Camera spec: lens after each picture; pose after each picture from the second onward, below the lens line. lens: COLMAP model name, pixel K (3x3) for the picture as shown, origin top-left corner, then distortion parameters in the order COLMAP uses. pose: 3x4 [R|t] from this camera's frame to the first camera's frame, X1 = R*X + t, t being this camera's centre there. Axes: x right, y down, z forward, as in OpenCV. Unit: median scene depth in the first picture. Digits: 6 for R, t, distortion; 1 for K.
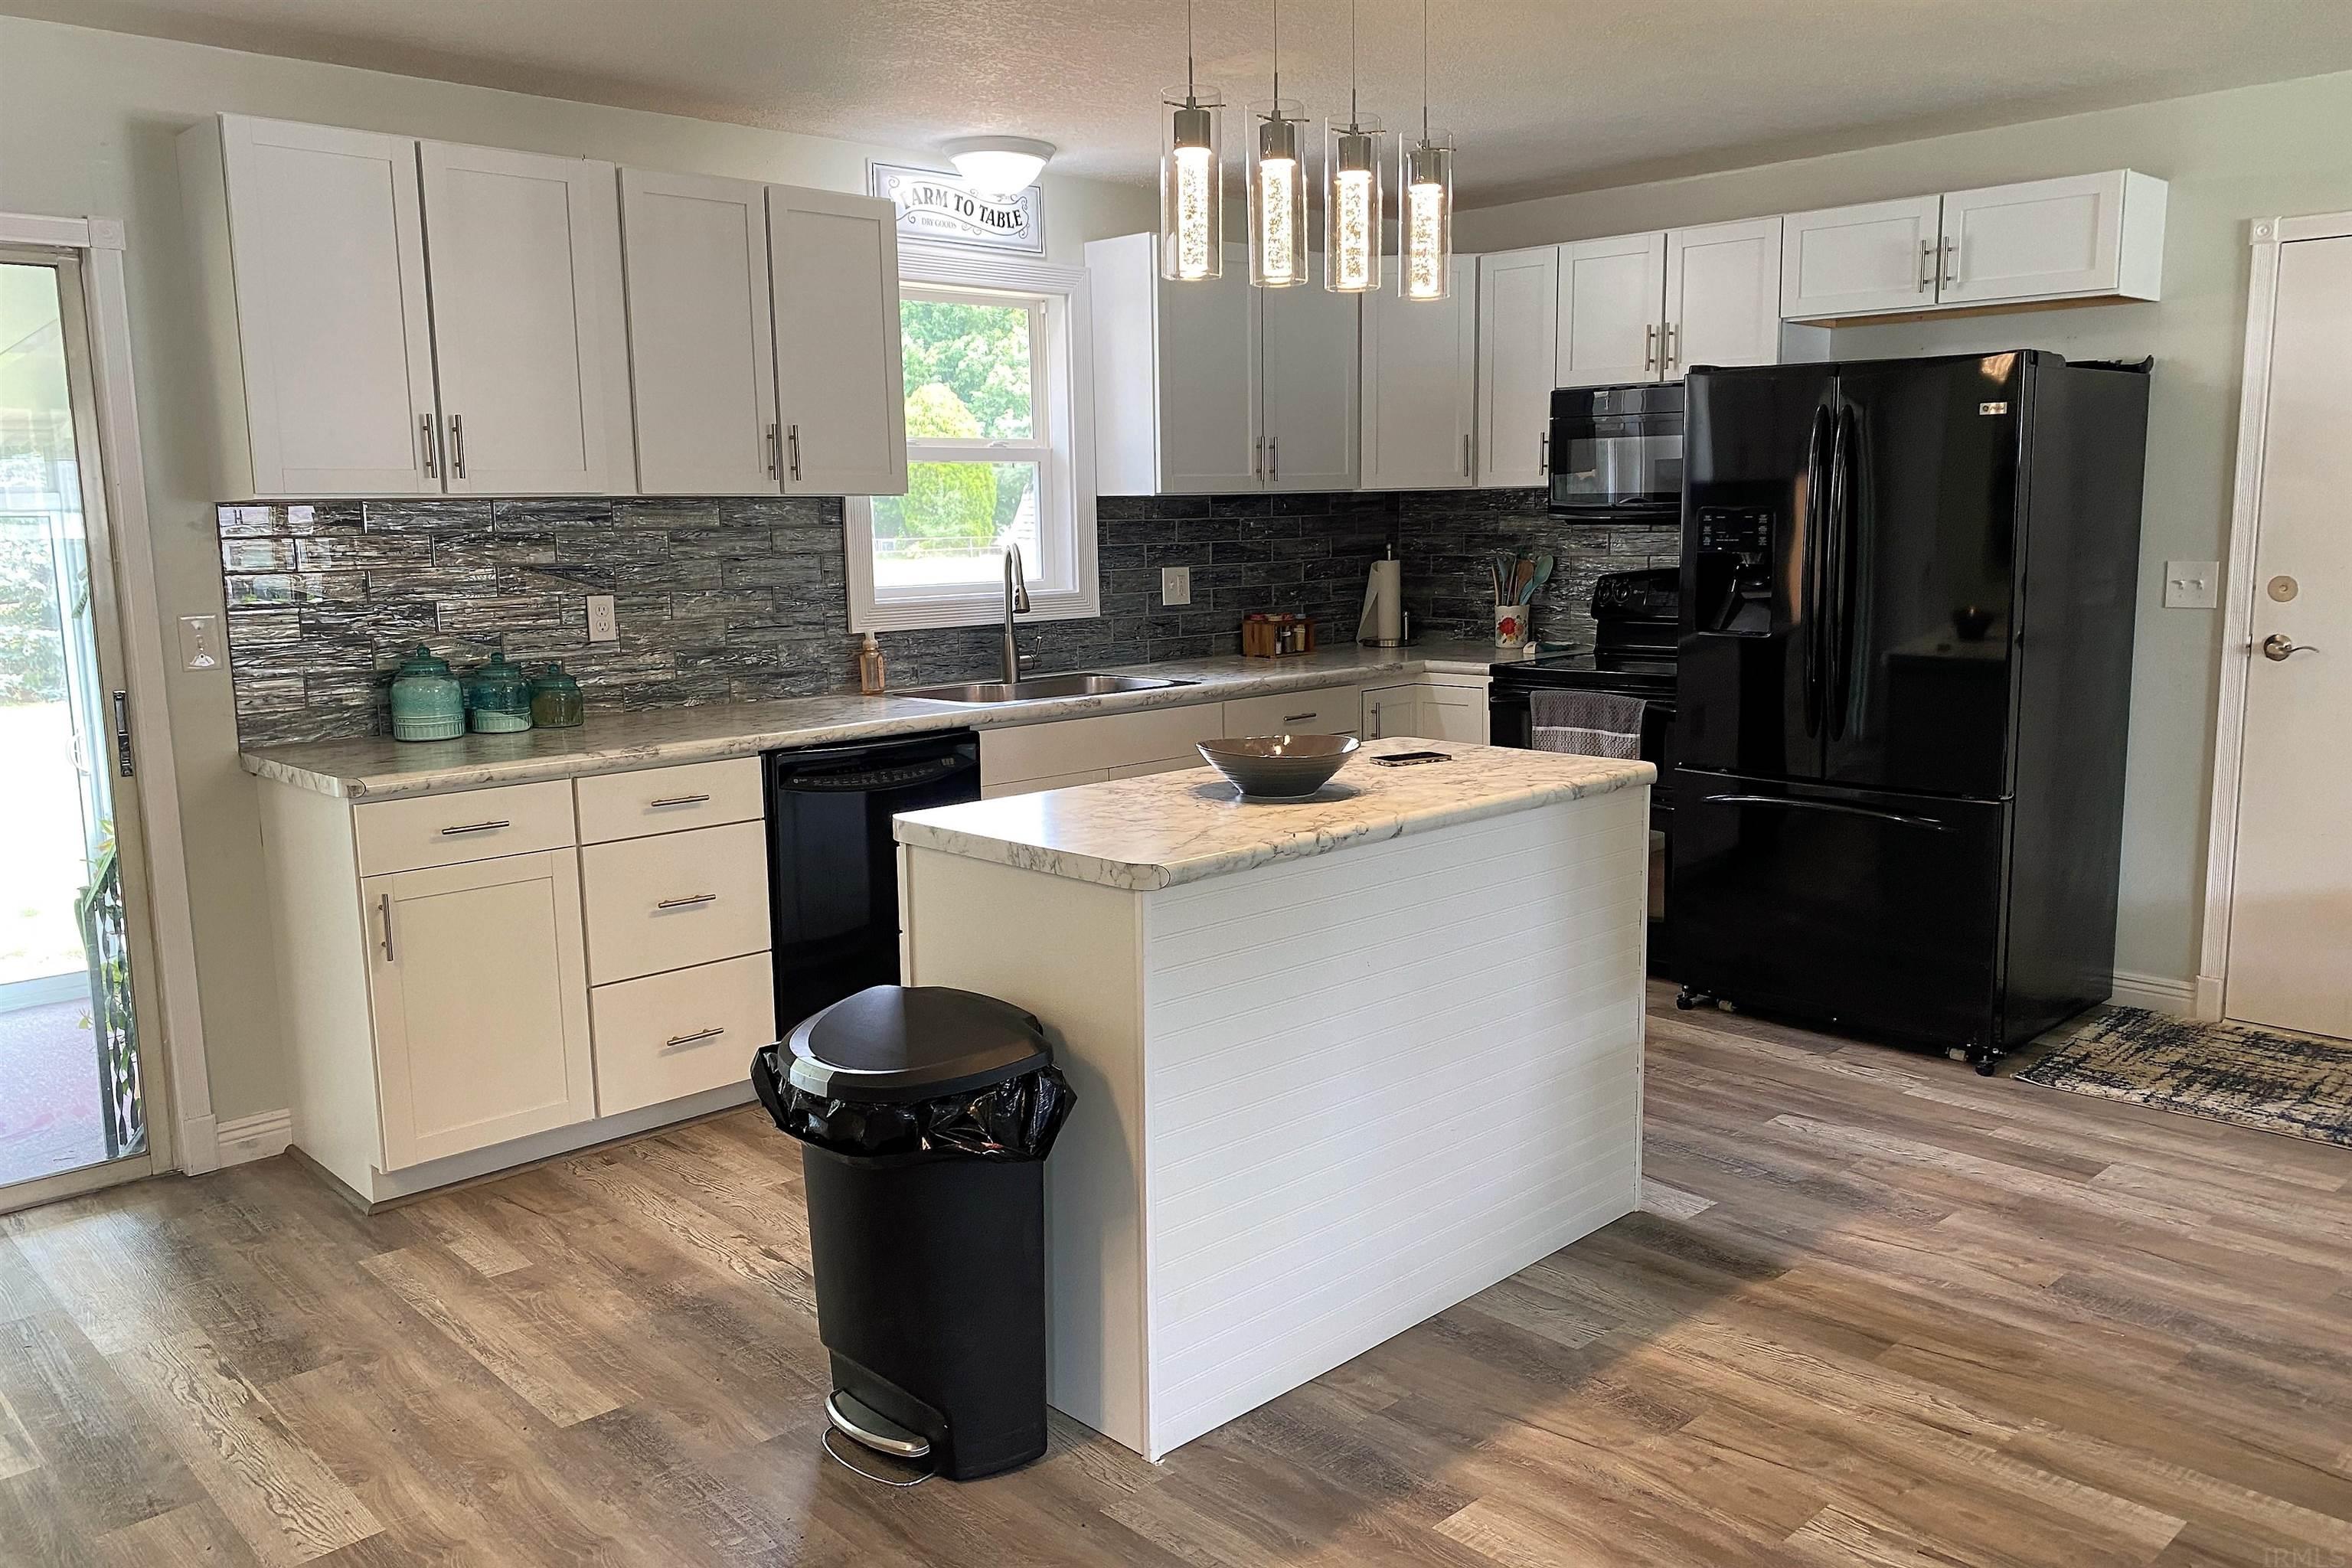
lens RADIAL K [[1777.6, 0, 1176.0], [0, 1777.6, 784.0], [0, 0, 1]] dist [0.004058, 0.002480]
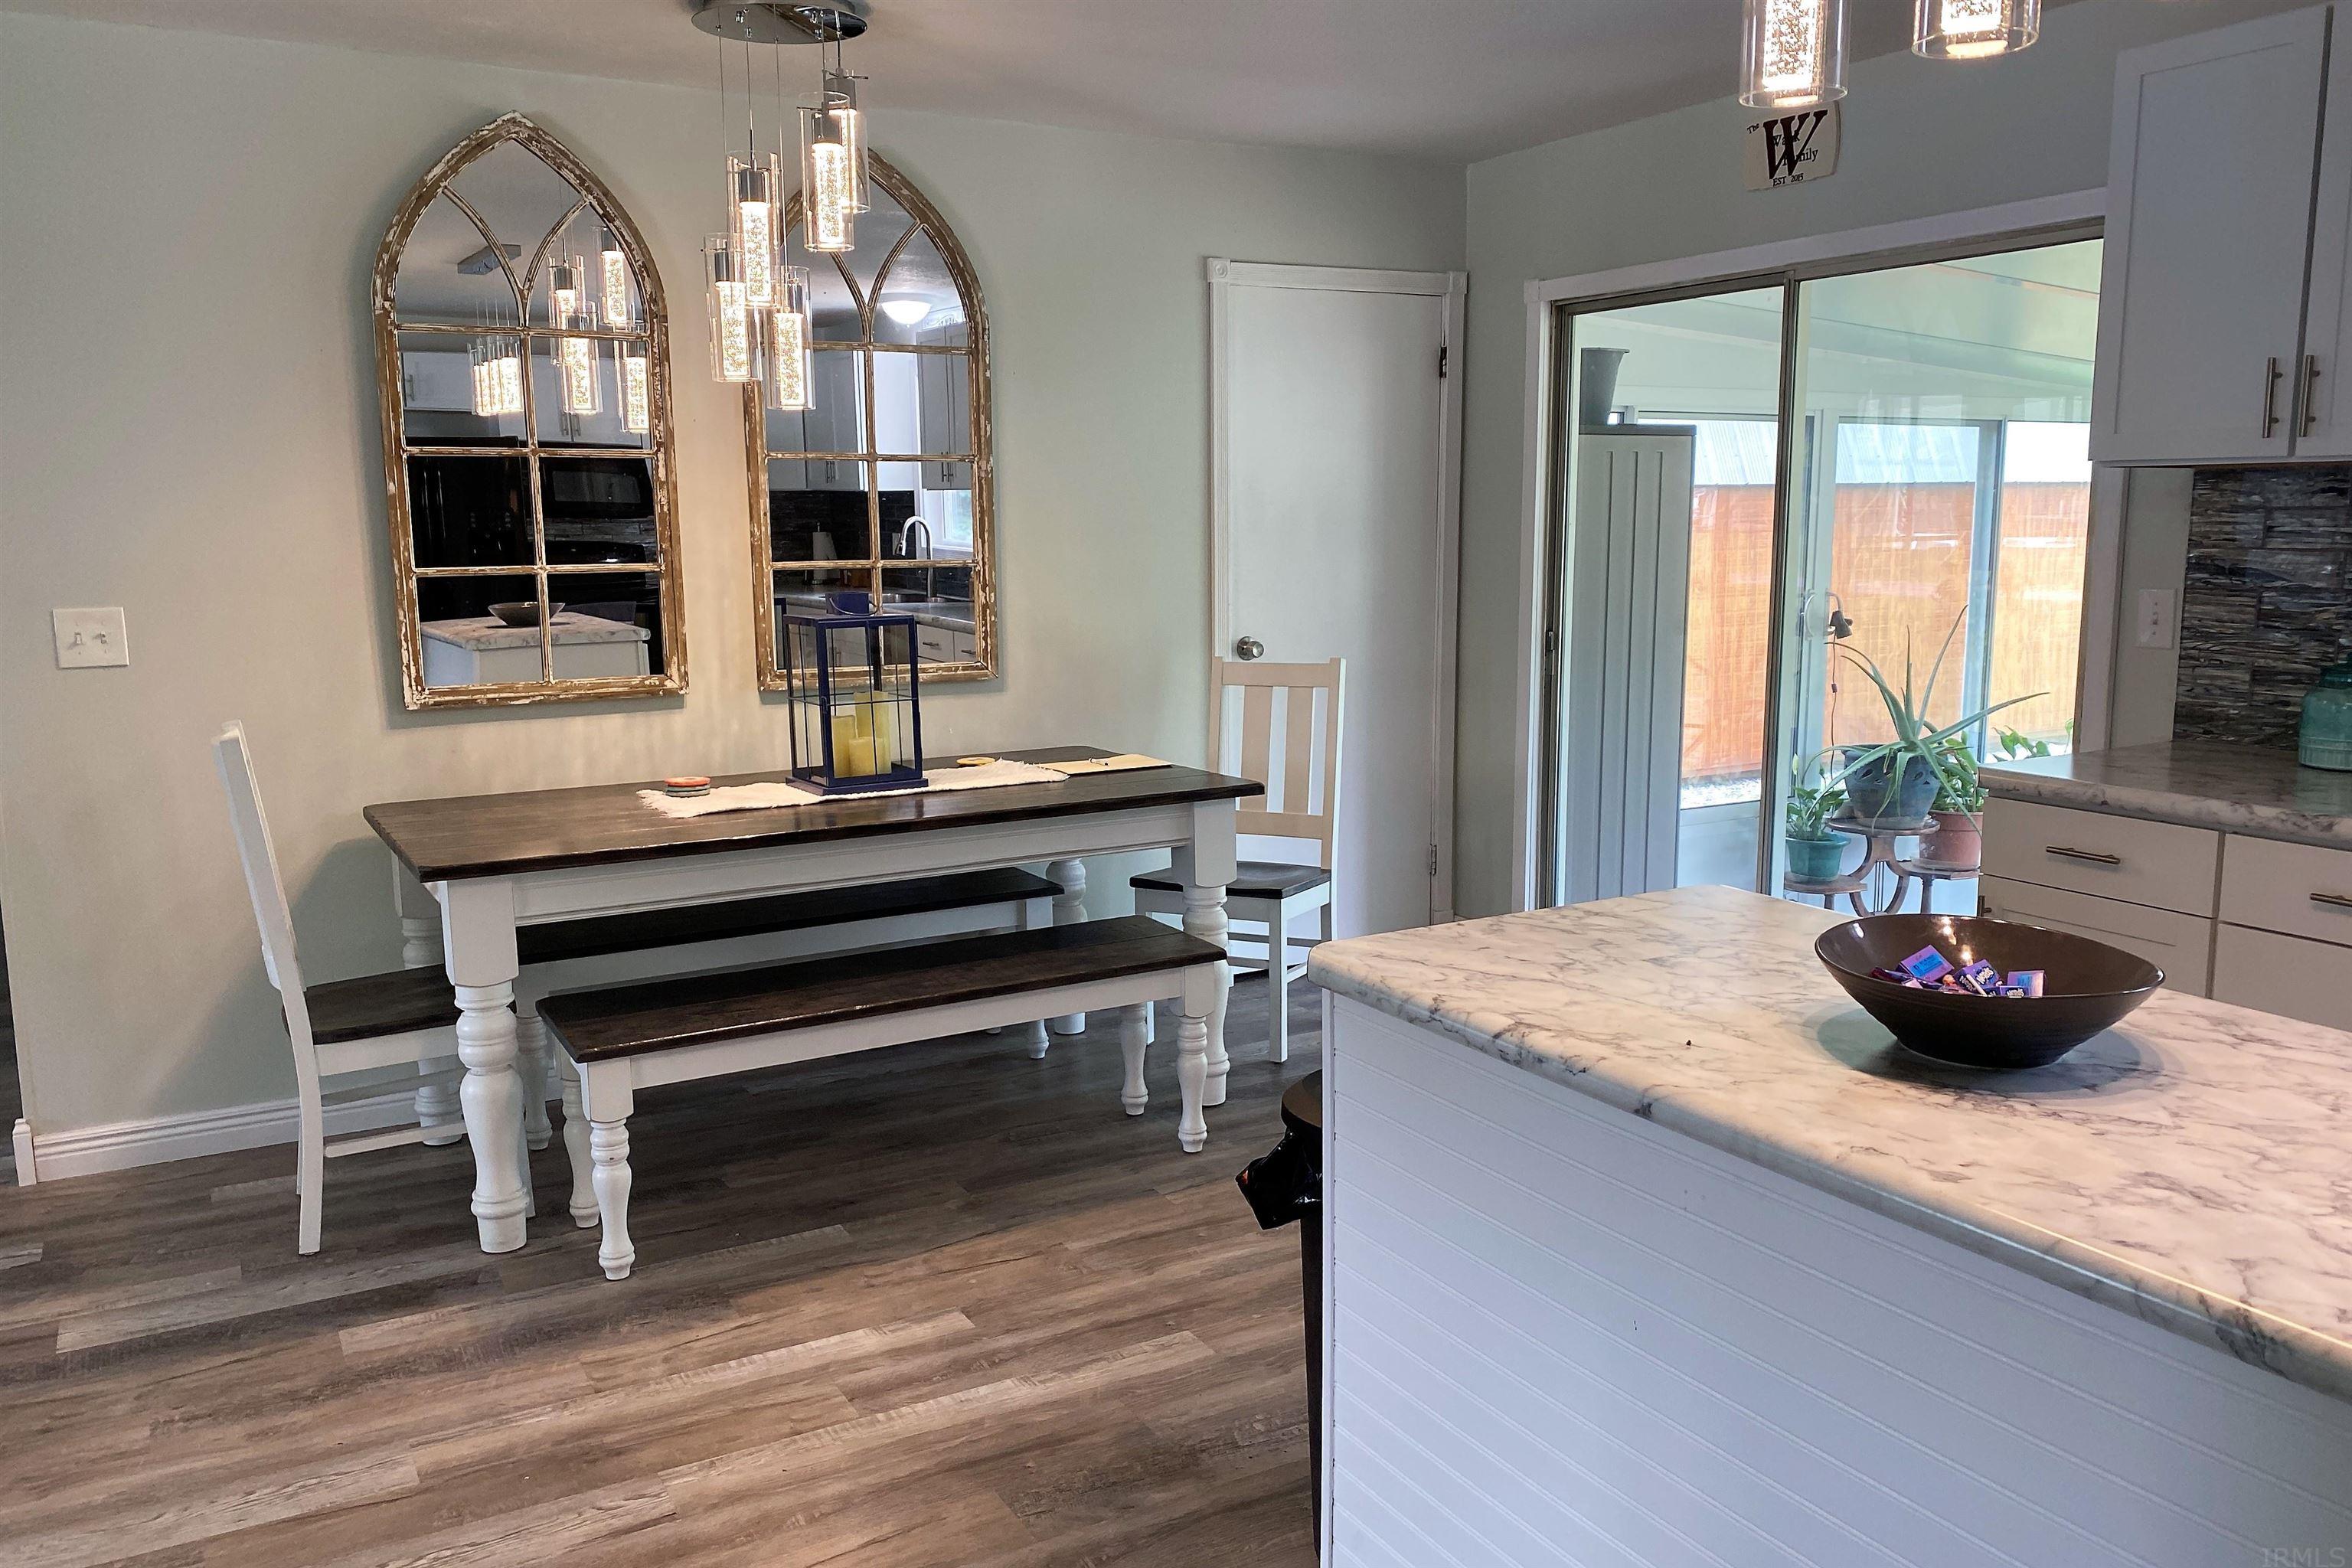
lens RADIAL K [[1777.6, 0, 1176.0], [0, 1777.6, 784.0], [0, 0, 1]] dist [0.004058, 0.002480]
pose [[-0.244483, 0.170271, -0.954587, 0.496038], [-0.130363, 0.969752, 0.206364, -0.121846], [0.960850, 0.174895, -0.214891, 0.722681]]
